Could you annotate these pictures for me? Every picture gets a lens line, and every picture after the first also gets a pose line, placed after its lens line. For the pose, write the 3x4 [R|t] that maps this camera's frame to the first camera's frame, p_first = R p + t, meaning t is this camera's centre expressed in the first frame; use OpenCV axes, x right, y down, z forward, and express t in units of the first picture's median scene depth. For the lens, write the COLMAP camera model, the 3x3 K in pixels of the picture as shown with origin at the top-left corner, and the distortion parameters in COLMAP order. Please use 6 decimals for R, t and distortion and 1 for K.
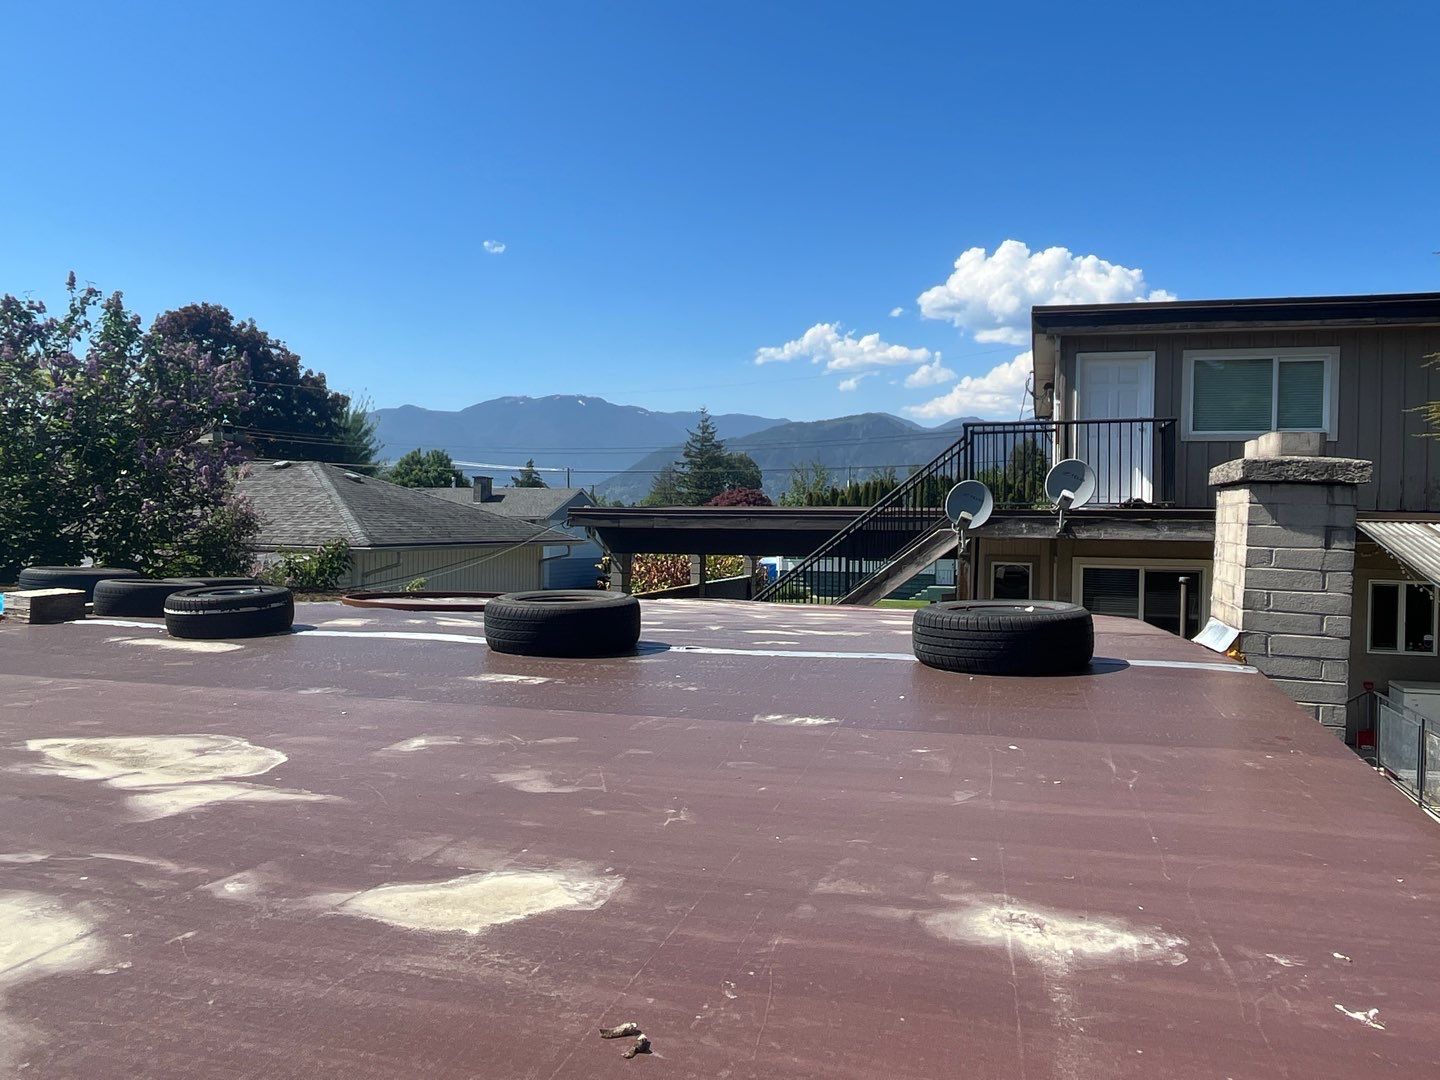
lens RADIAL K [[1052.9, 0, 685.6], [0, 1052.9, 537.4], [0, 0, 1]] dist [0.001852, 0.001950]
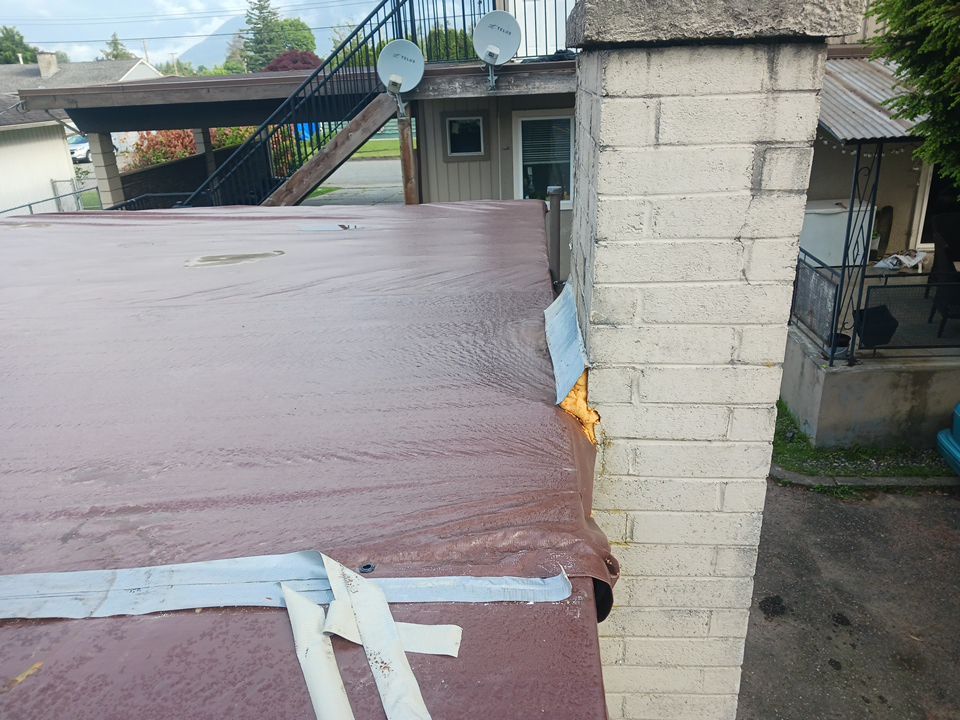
lens RADIAL K [[775.9, 0, 480.0], [0, 775.9, 360.0], [0, 0, 1]] dist [0.005861, 0.018539]
pose [[0.963465, -0.148030, 0.223207, 0.079879], [0.065757, 0.938613, 0.338647, -0.008256], [-0.259635, -0.311597, 0.914055, 0.136151]]
